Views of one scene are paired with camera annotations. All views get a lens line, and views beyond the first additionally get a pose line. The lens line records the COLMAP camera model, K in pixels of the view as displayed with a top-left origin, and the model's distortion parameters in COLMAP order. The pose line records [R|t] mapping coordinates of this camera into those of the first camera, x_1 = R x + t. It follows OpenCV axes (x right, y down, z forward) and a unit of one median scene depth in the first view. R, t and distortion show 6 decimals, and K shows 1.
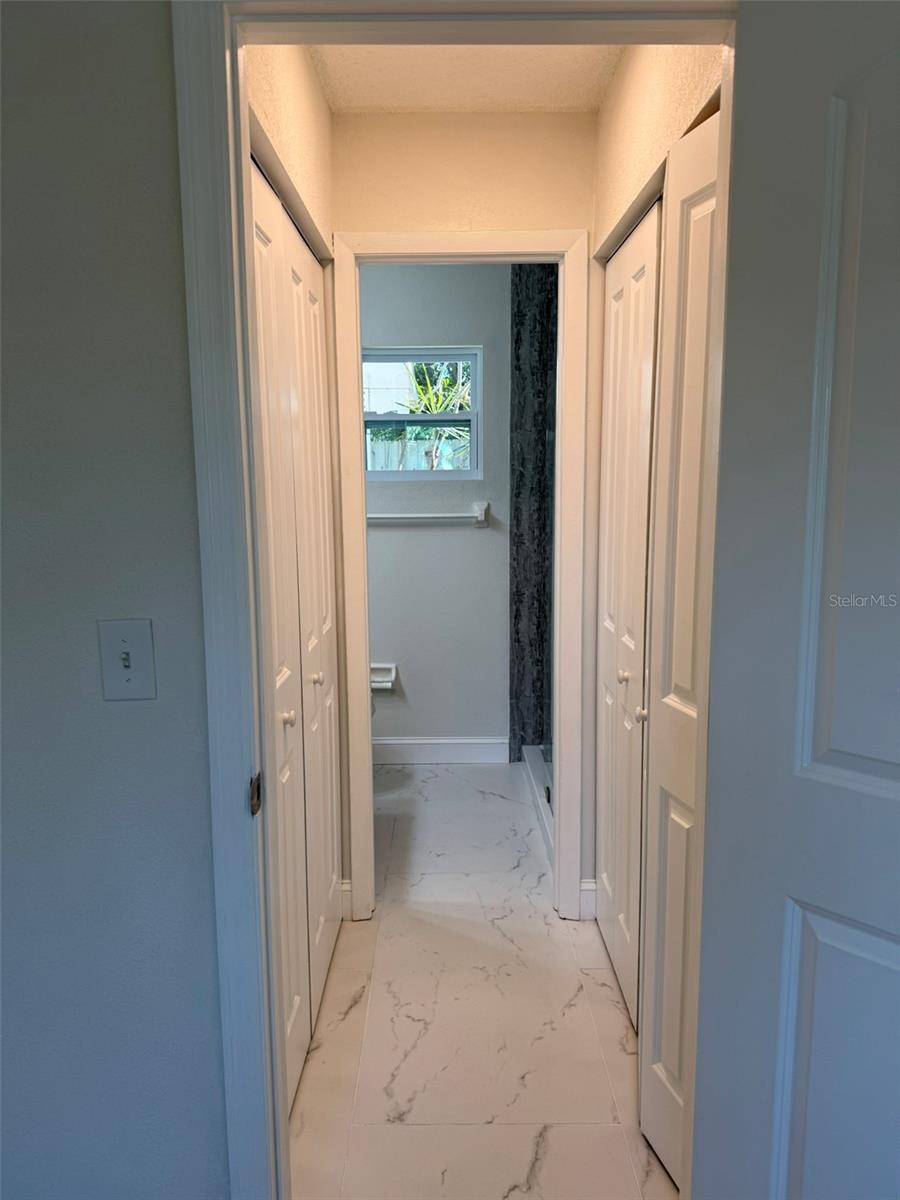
lens RADIAL K [[845.6, 0, 455.6], [0, 845.6, 597.7], [0, 0, 1]] dist [0.072705, -0.082679]
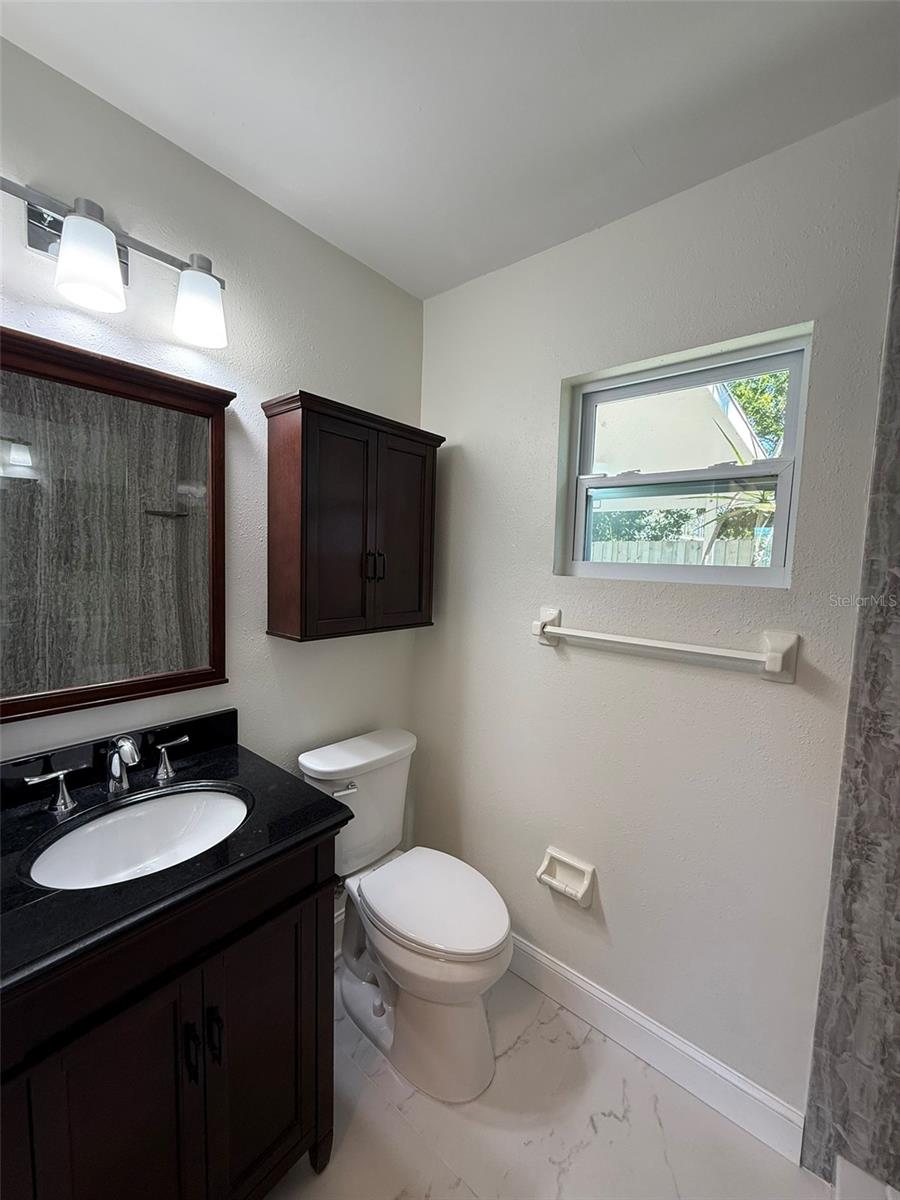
lens RADIAL K [[480.7, 0, 449.4], [0, 480.7, 597.7], [0, 0, 1]] dist [0.000638, -0.000134]
pose [[0.759967, 0.087974, -0.643981, 0.061441], [-0.135349, 0.990497, -0.024415, -0.098441], [0.635713, 0.105717, 0.764652, 0.645389]]
